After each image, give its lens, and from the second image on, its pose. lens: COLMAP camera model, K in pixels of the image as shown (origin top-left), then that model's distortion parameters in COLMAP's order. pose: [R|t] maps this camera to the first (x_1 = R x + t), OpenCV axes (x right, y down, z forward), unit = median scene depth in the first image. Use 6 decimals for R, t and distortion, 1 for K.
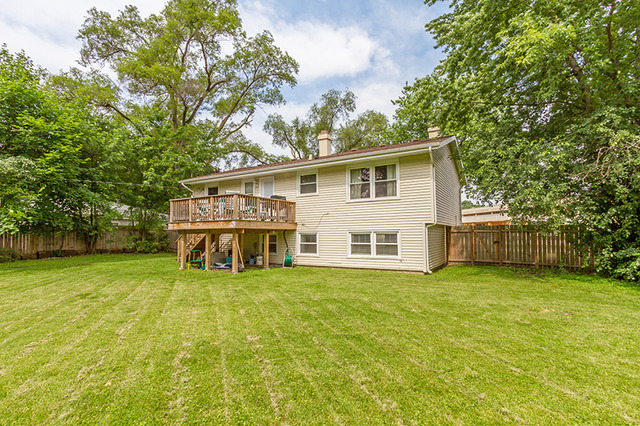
lens RADIAL K [[326.7, 0, 320.0], [0, 326.7, 215.4], [0, 0, 1]] dist [-0.000039, -0.000182]
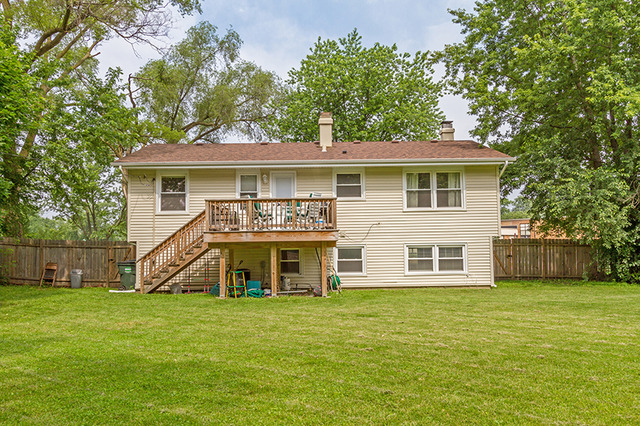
lens RADIAL K [[568.0, 0, 320.0], [0, 568.0, 212.9], [0, 0, 1]] dist [0.011292, 0.006342]
pose [[0.841369, 0.027793, 0.539746, -0.939936], [-0.025358, 0.999607, -0.011943, -0.012060], [-0.539866, -0.003639, 0.841743, -0.146133]]
